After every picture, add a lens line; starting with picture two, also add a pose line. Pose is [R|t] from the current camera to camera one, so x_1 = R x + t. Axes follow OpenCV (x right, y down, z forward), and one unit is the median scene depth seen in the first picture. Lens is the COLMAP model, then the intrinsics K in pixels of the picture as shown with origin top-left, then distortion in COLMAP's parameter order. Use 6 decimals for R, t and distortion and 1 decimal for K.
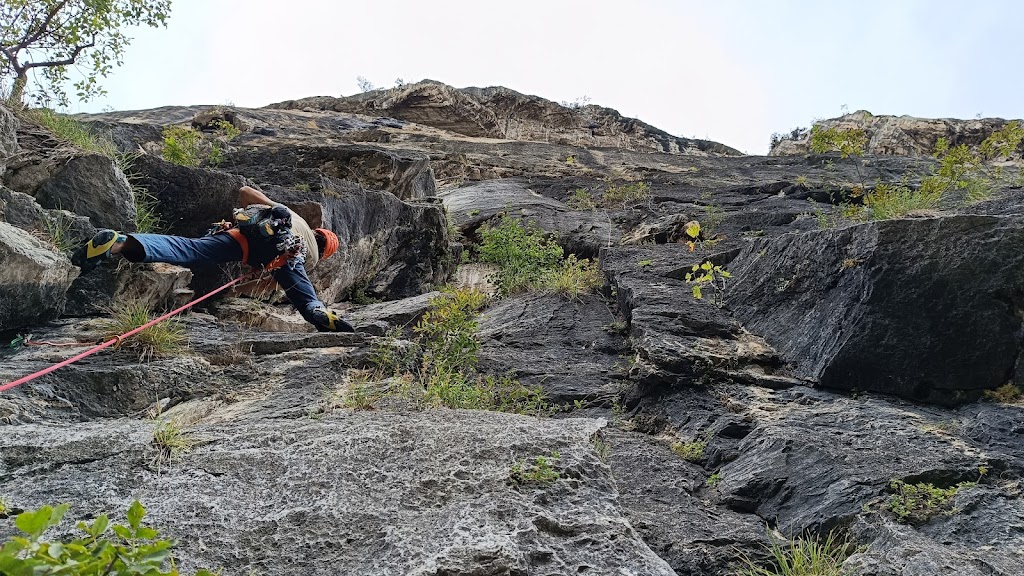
lens RADIAL K [[689.9, 0, 512.0], [0, 689.9, 288.0], [0, 0, 1]] dist [0.025176, -0.064686]
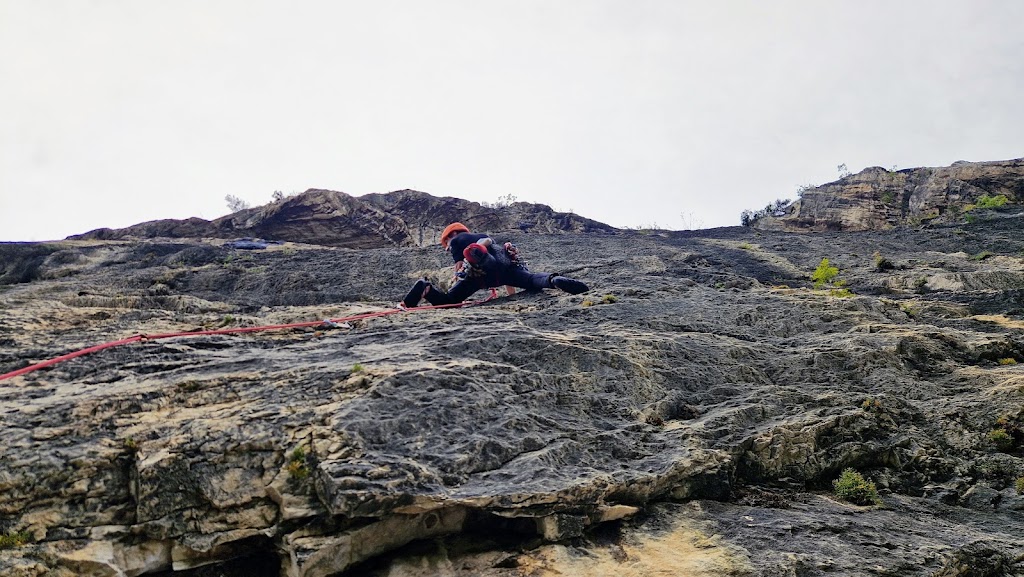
lens RADIAL K [[676.8, 0, 501.0], [0, 676.8, 282.3], [0, 0, 1]] dist [0.081008, -0.063960]
pose [[0.987935, -0.109054, 0.109961, -0.007641], [0.125628, 0.979539, -0.157230, -0.046909], [-0.090564, 0.169147, 0.981421, 0.229275]]
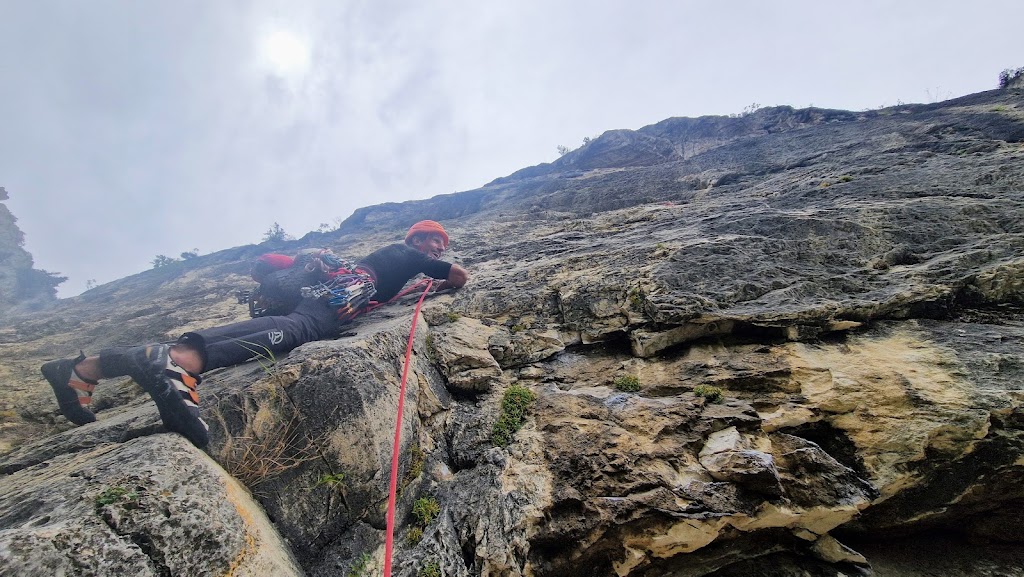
lens RADIAL K [[418.3, 0, 512.0], [0, 418.3, 288.5], [0, 0, 1]] dist [0.022874, -0.013732]
pose [[0.897075, -0.153318, -0.414427, -0.008136], [0.165481, 0.986191, -0.006639, -0.047049], [0.409722, -0.062625, 0.910058, 0.226369]]
